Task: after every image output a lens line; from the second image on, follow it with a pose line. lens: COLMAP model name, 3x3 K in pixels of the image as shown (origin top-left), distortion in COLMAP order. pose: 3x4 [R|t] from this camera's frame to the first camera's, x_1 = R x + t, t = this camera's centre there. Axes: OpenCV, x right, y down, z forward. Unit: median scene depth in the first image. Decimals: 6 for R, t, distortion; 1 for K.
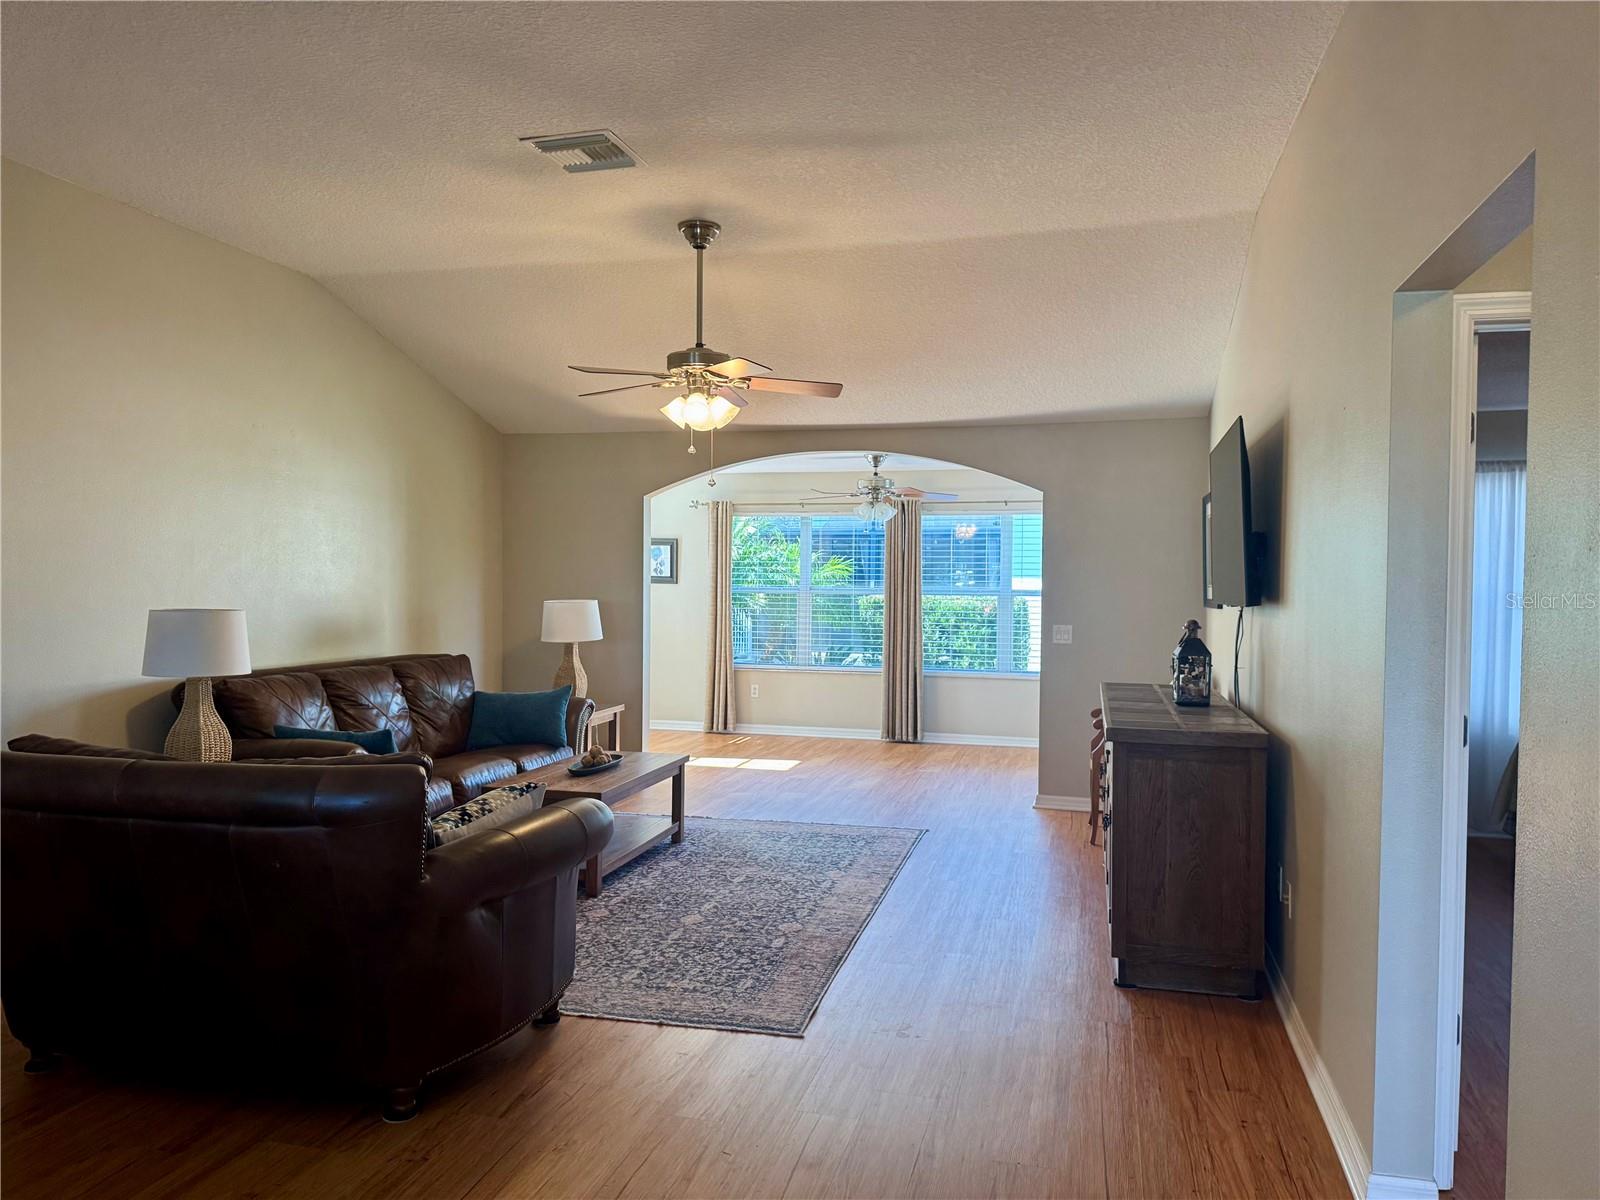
lens RADIAL K [[1137.4, 0, 800.3], [0, 1137.4, 598.5], [0, 0, 1]] dist [0.056993, -0.011736]
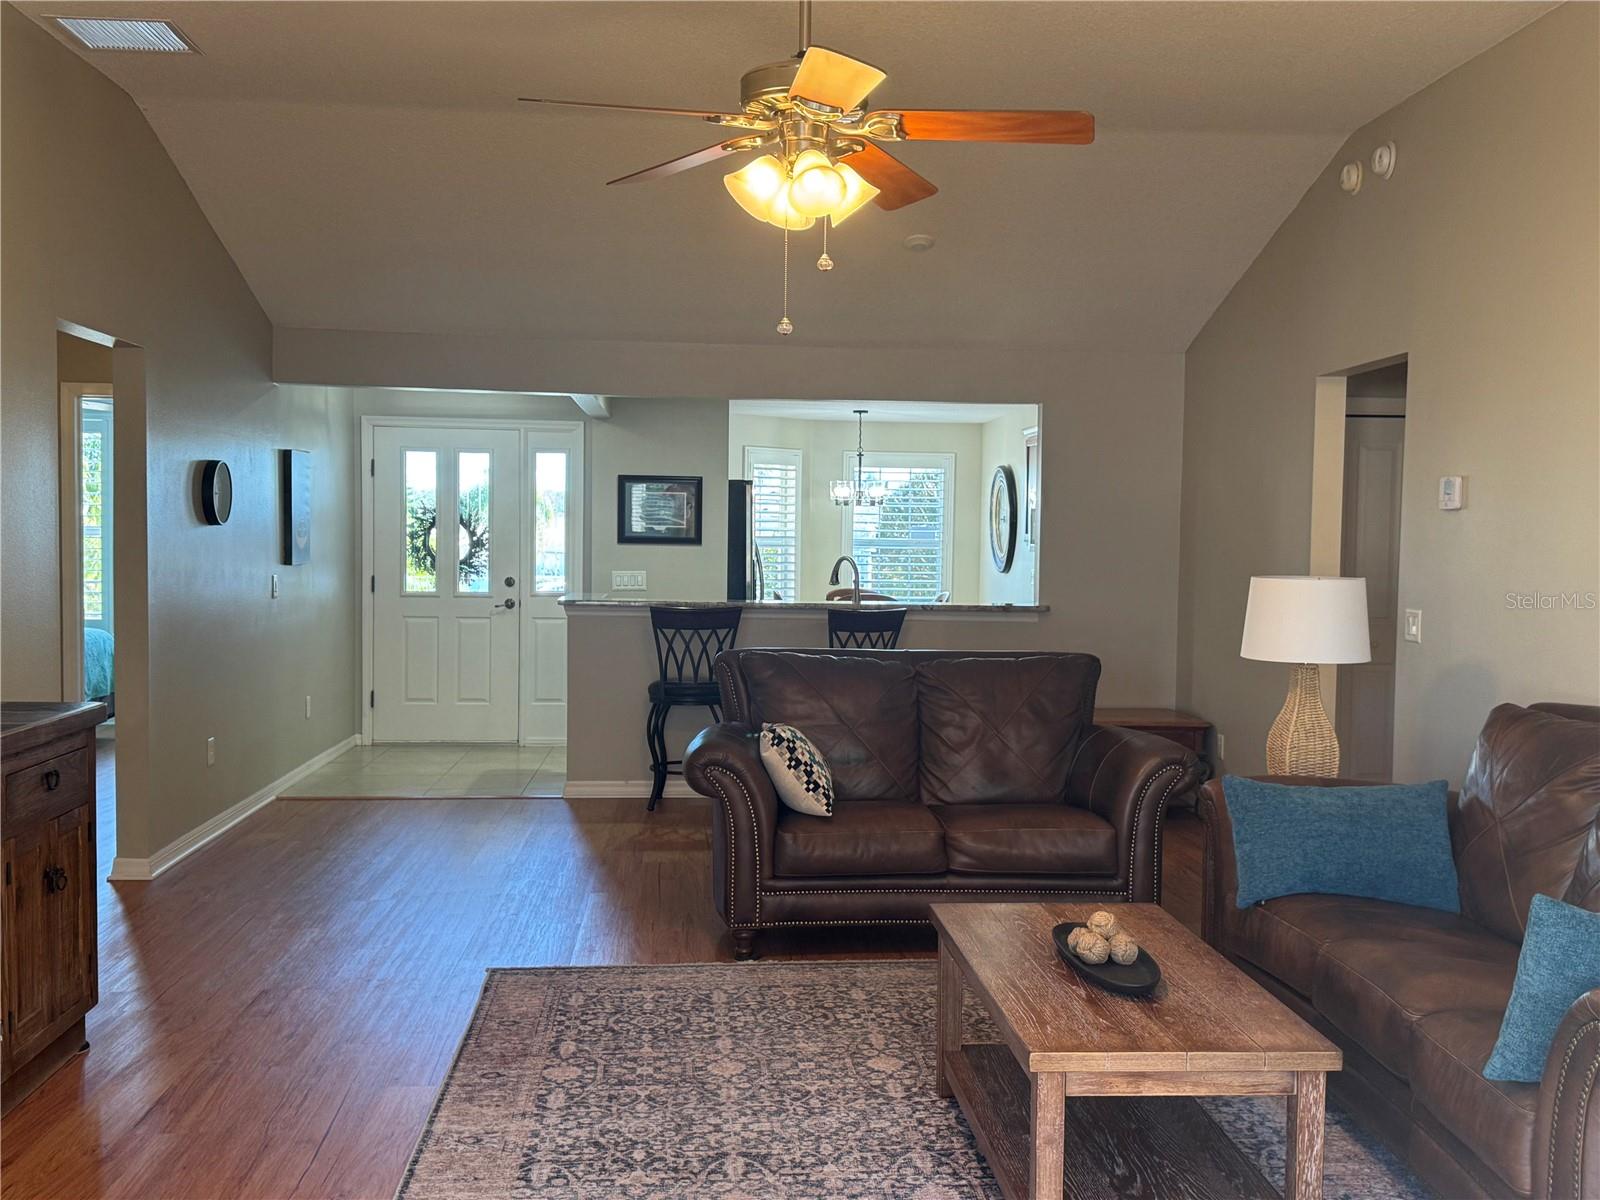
lens RADIAL K [[1668.6, 0, 800.6], [0, 1668.6, 602.2], [0, 0, 1]] dist [0.010462, 0.000000]
pose [[-0.950847, -0.013167, -0.309380, 0.150521], [-0.031184, 0.998088, 0.053362, -0.020666], [0.308086, 0.060387, -0.949440, 1.855400]]
